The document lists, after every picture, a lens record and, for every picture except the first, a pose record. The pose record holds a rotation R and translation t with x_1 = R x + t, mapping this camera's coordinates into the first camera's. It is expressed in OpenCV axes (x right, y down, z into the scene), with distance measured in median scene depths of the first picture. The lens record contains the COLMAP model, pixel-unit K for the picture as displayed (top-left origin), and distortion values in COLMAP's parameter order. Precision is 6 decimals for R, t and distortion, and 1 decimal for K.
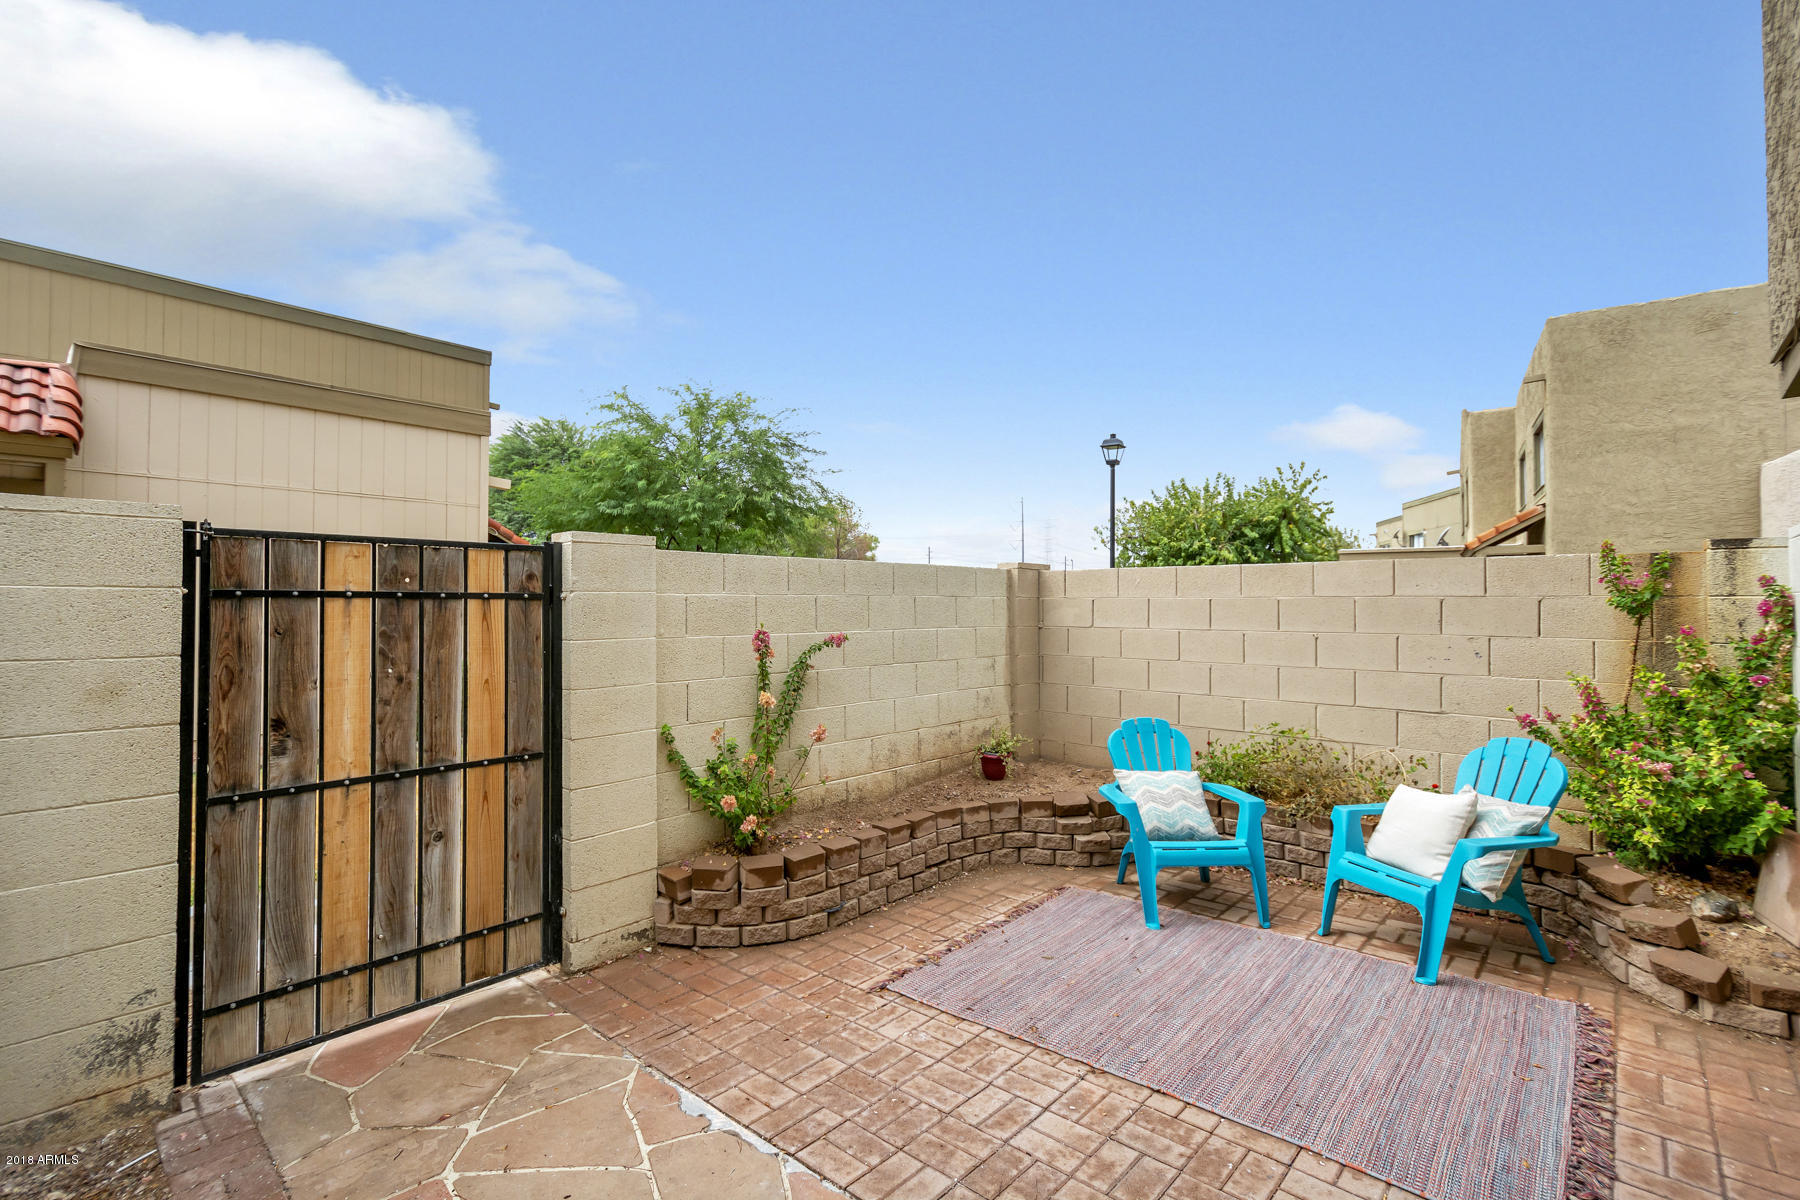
lens RADIAL K [[795.2, 0, 901.7], [0, 795.2, 601.6], [0, 0, 1]] dist [0.010410, -0.004598]
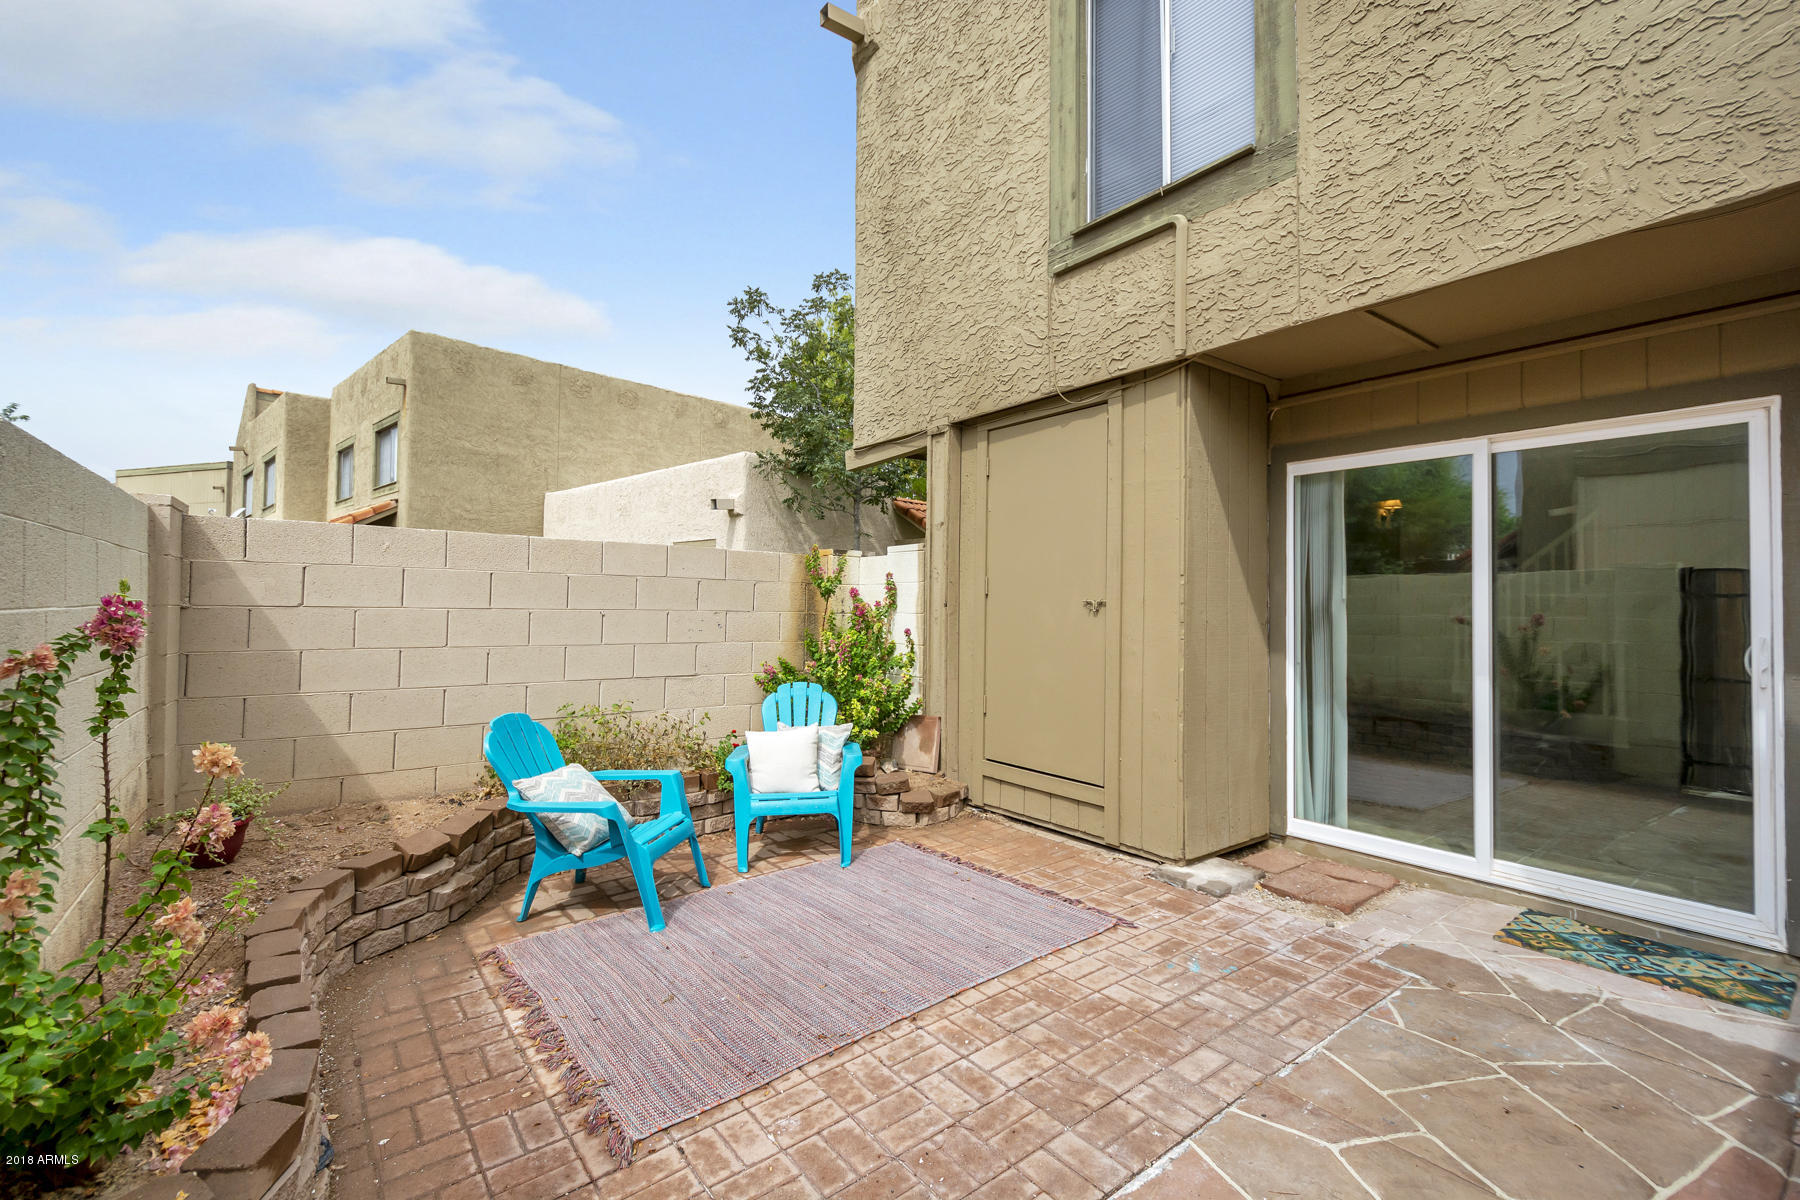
lens RADIAL K [[795.2, 0, 901.8], [0, 795.2, 597.8], [0, 0, 1]] dist [0.010410, -0.004598]
pose [[0.161204, 0.014362, 0.986817, -0.430912], [-0.018255, 0.999766, -0.011568, 0.028563], [-0.986752, -0.016150, 0.161428, 0.464319]]
